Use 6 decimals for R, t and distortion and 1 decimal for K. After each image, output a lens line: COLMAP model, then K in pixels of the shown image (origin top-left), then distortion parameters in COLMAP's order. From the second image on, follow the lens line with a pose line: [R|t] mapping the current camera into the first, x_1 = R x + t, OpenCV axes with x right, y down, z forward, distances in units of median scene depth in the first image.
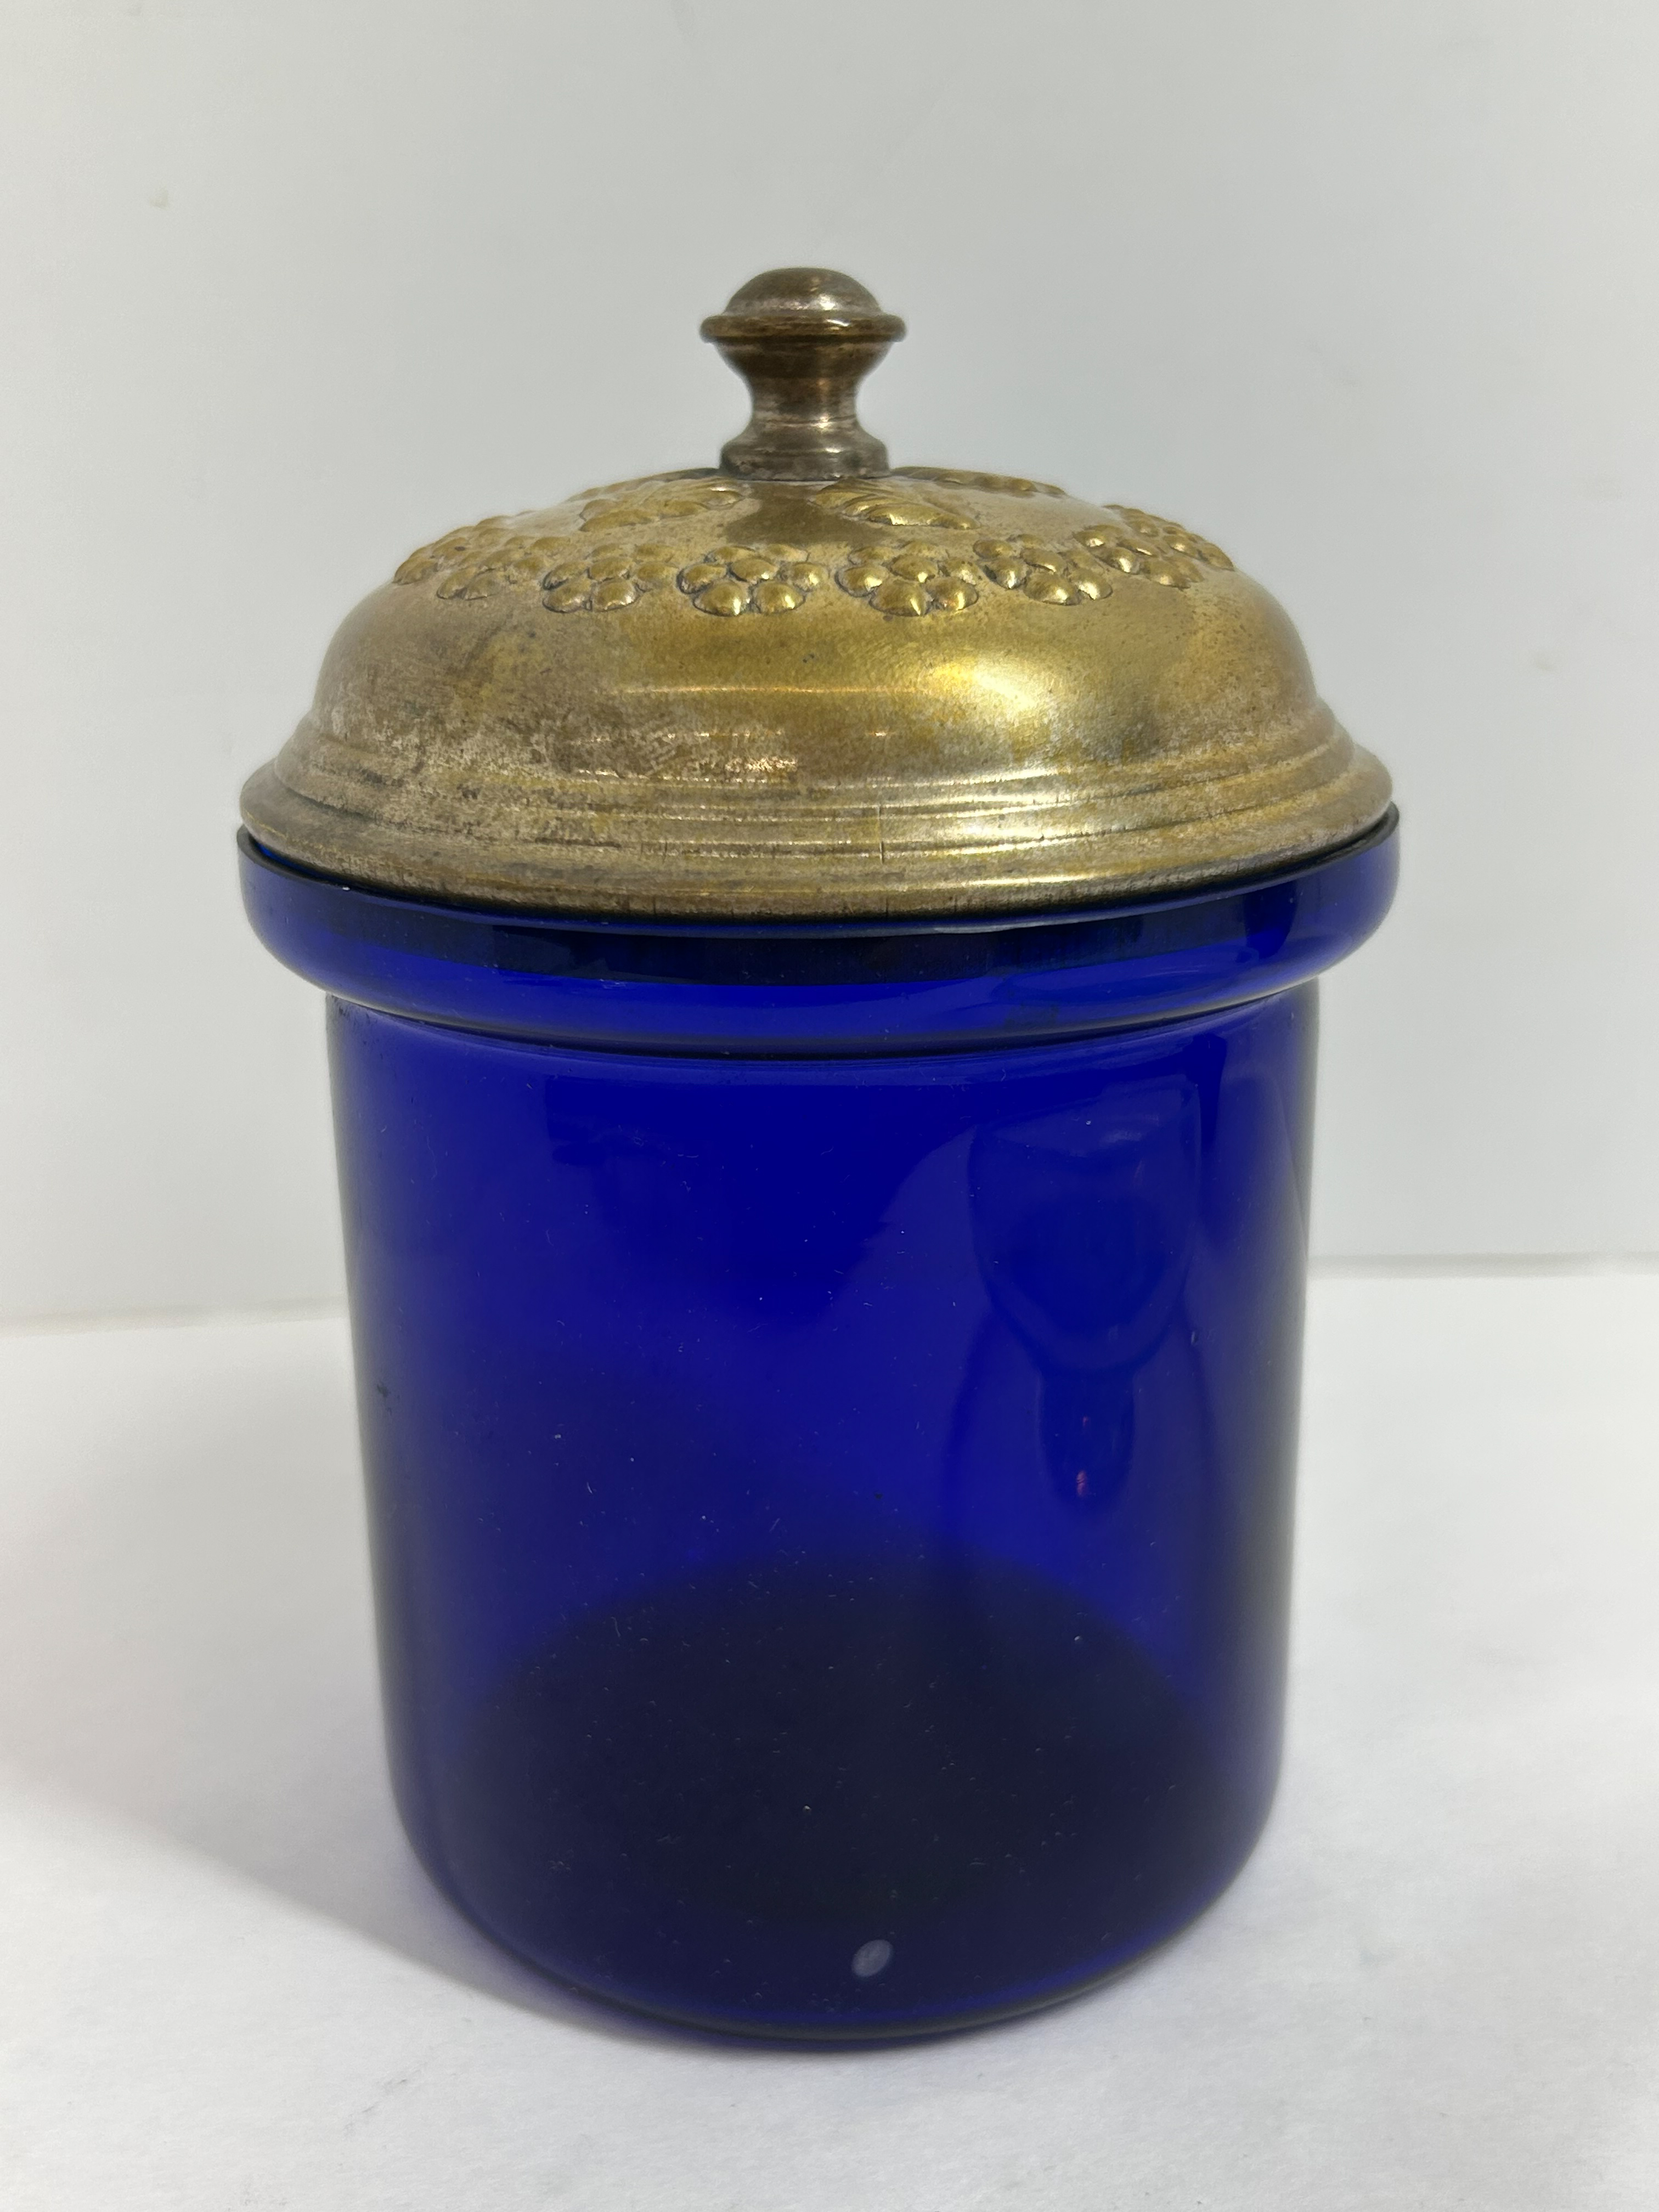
lens RADIAL K [[2322.9, 0, 827.2], [0, 2322.9, 1110.5], [0, 0, 1]] dist [0.048423, 0.000000]
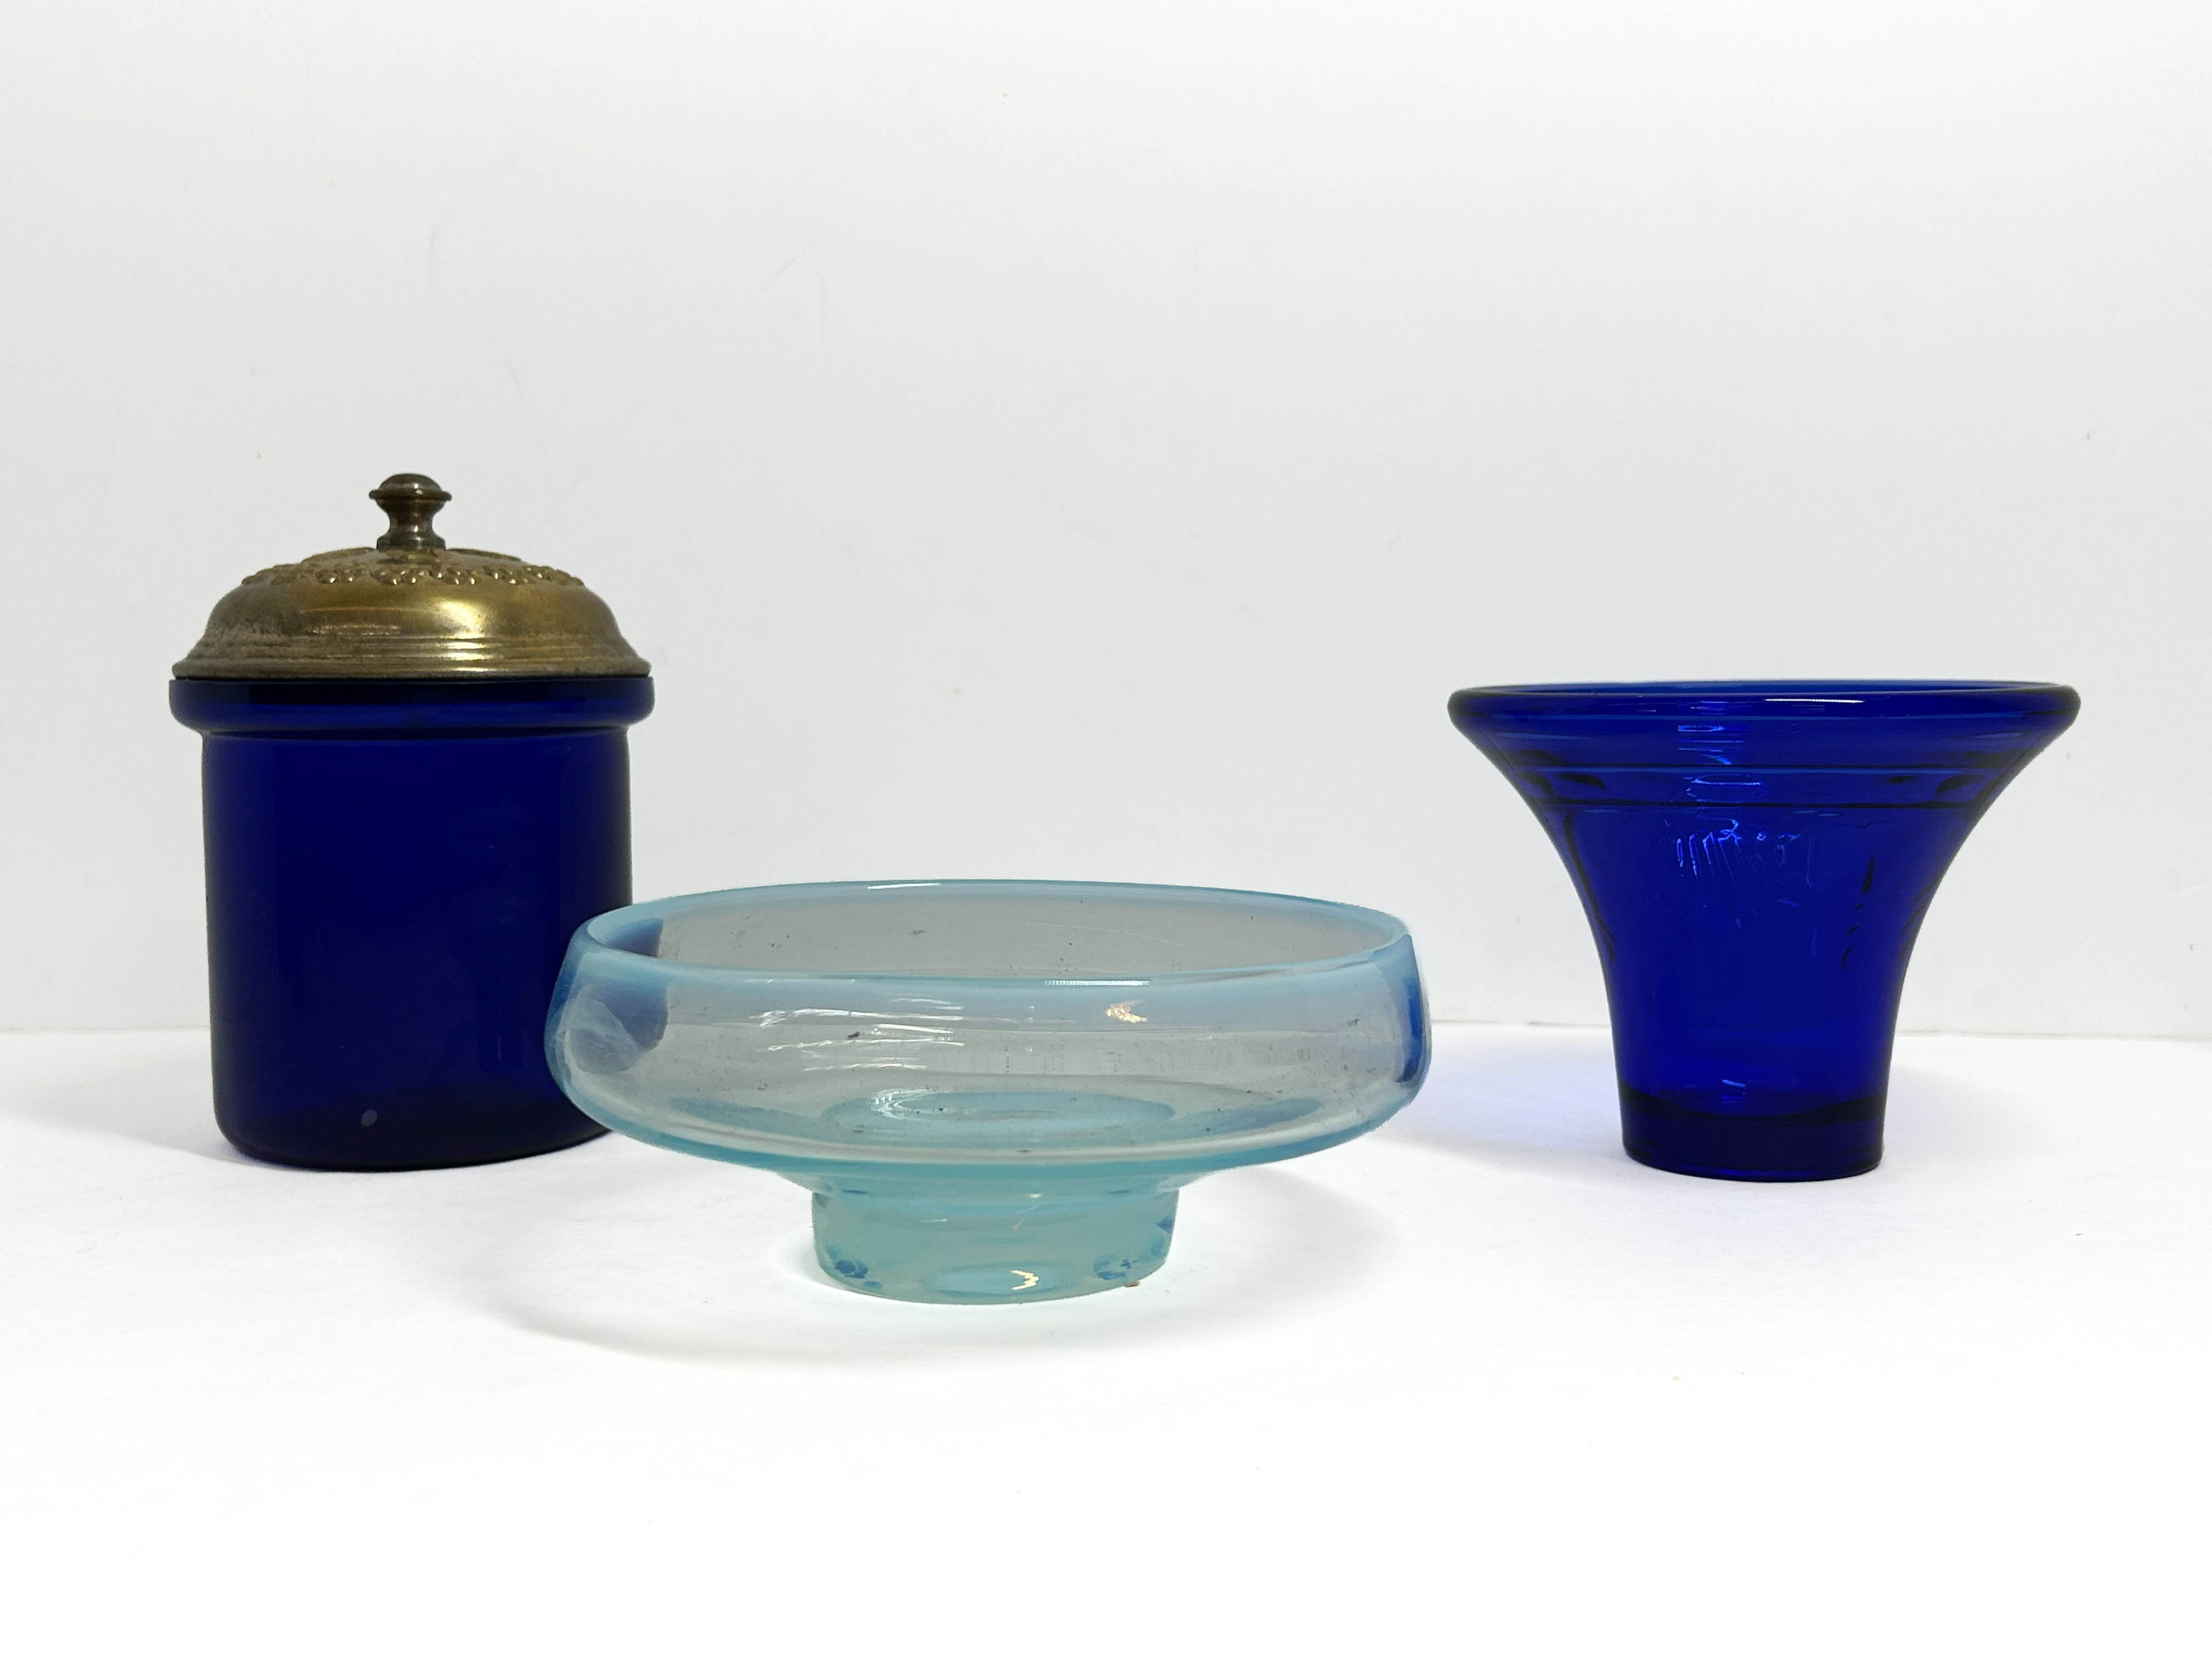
lens RADIAL K [[2322.9, 0, 1108.6], [0, 2322.9, 836.6], [0, 0, 1]] dist [0.048423, 0.000000]
pose [[0.997942, 0.016684, -0.061918, 0.943563], [-0.030385, 0.973312, -0.227466, 0.609750], [0.056470, 0.228879, 0.971816, -1.411999]]
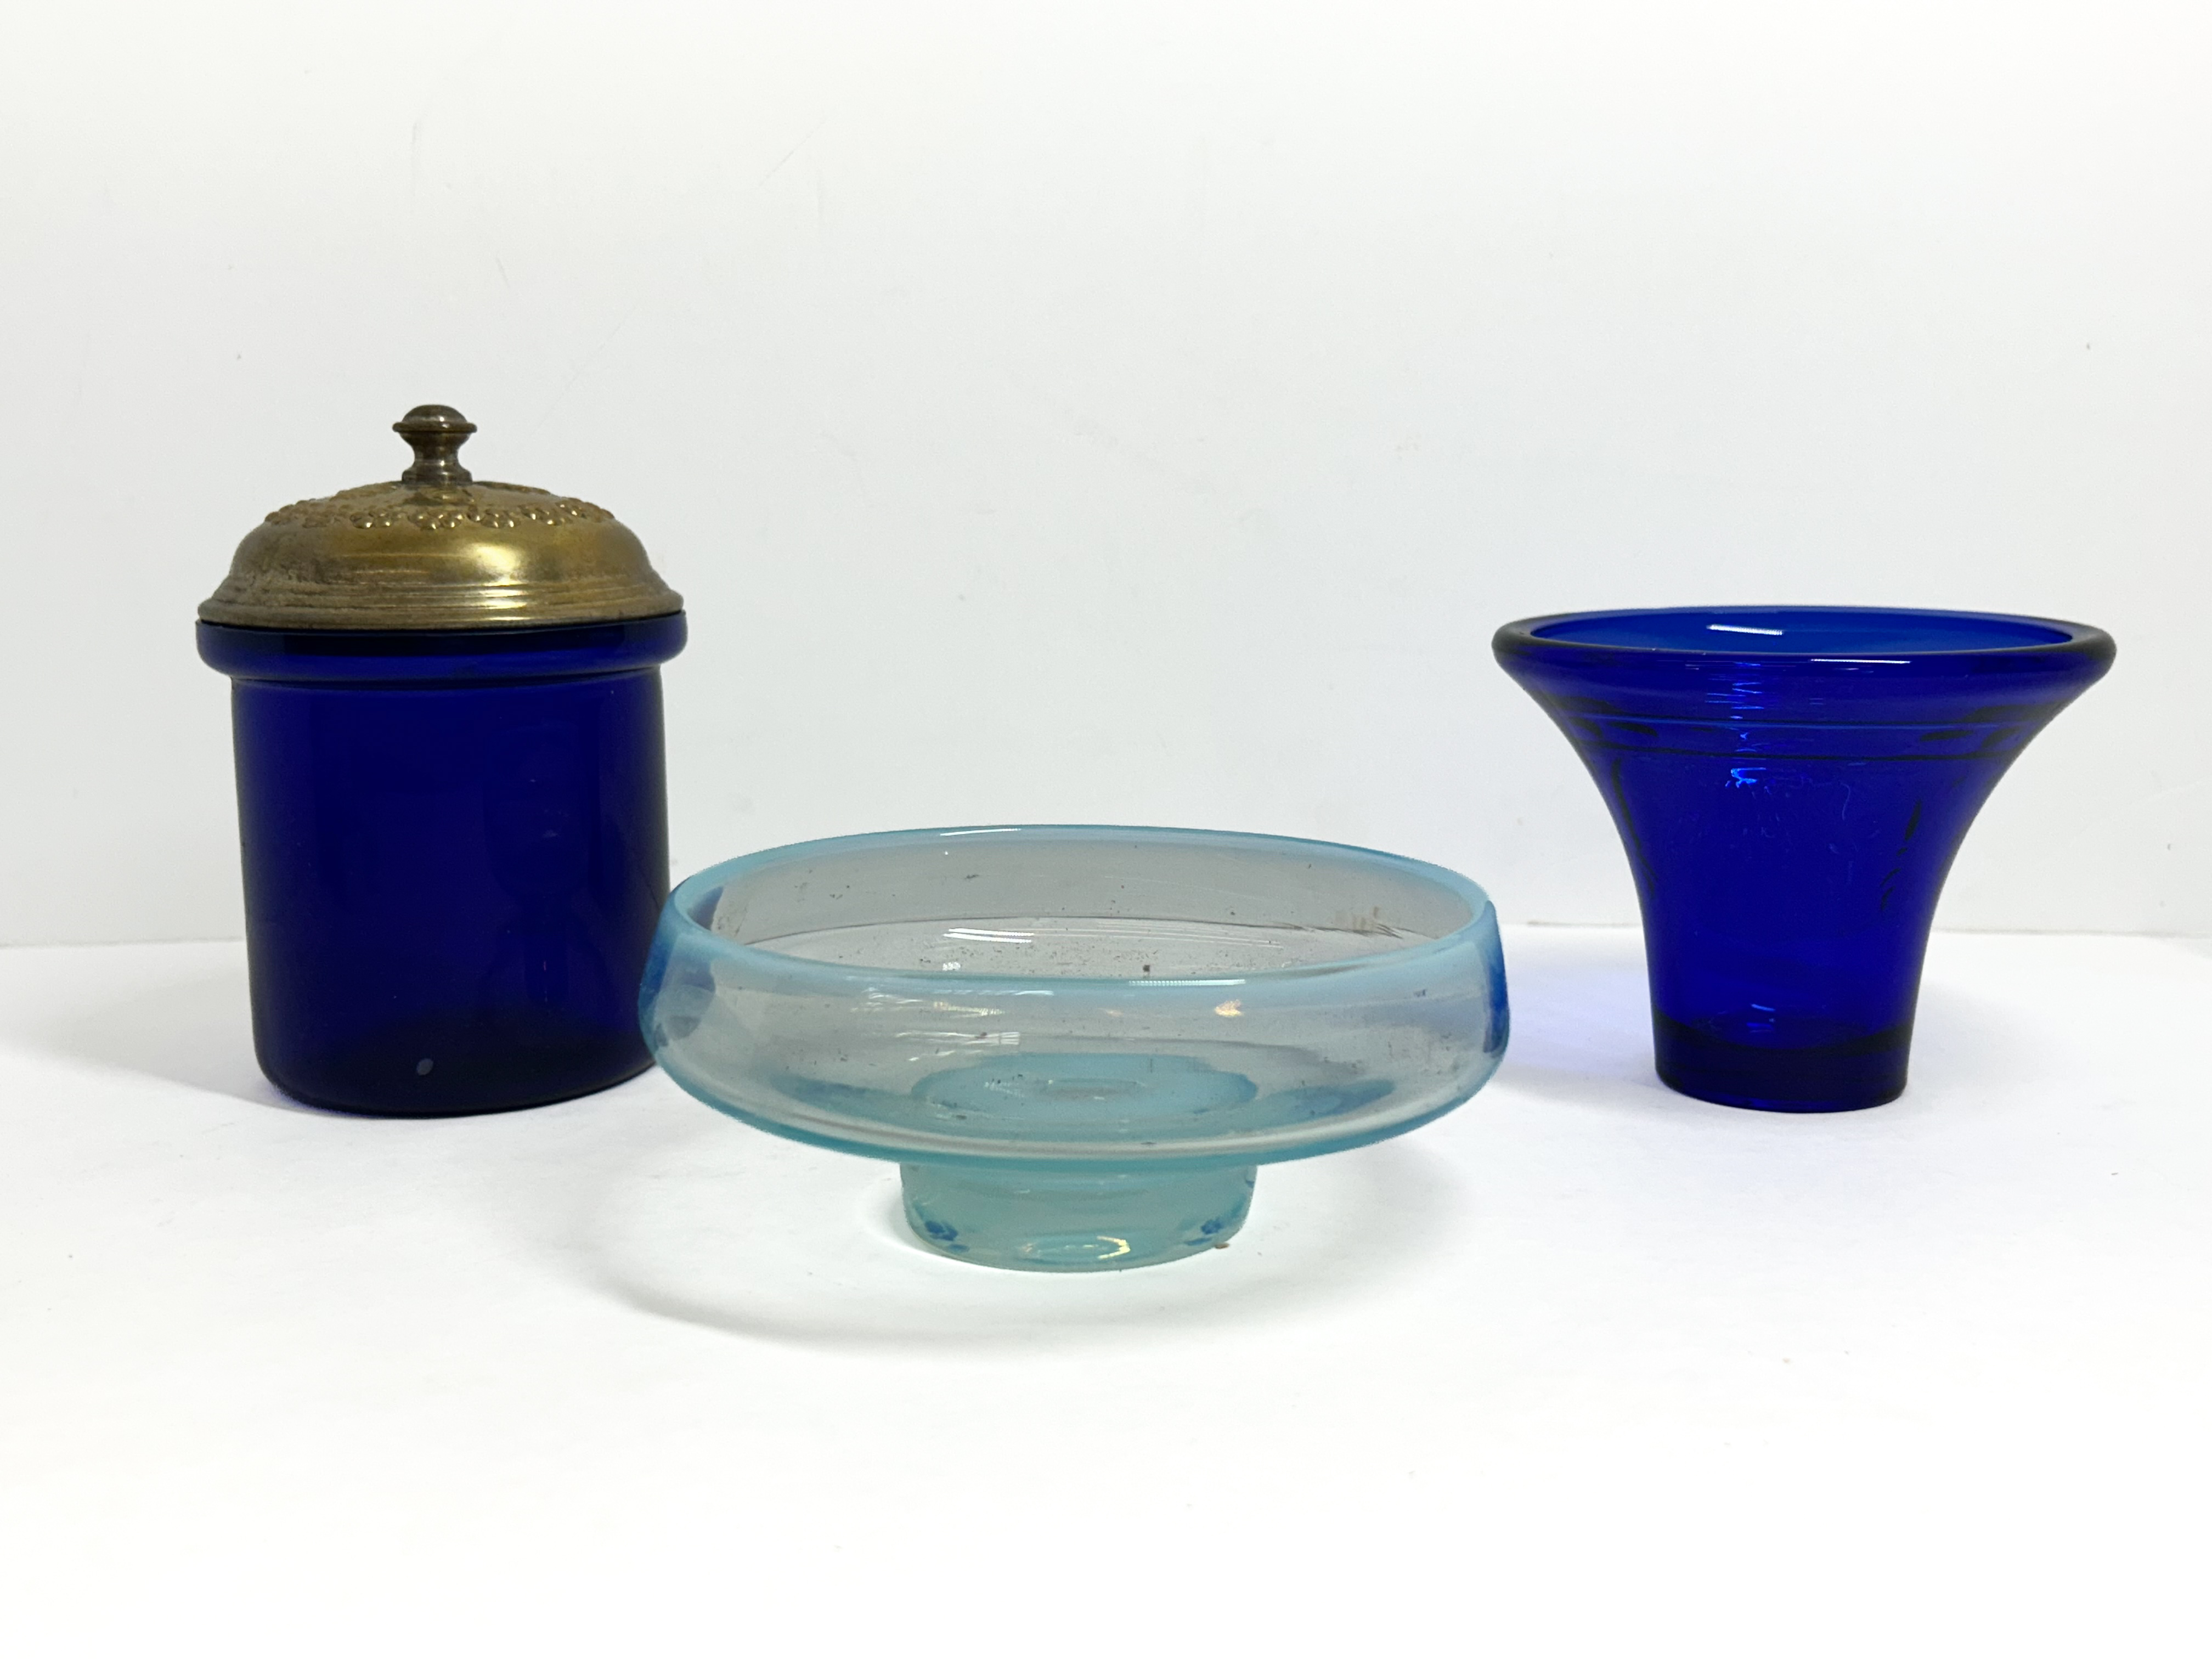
lens RADIAL K [[2322.9, 0, 1106.2], [0, 2322.9, 829.1], [0, 0, 1]] dist [0.048423, 0.000000]
pose [[0.999909, 0.011916, -0.006396, 0.750189], [-0.012716, 0.989391, -0.144722, 0.461324], [0.004603, 0.144790, 0.989452, -1.464757]]
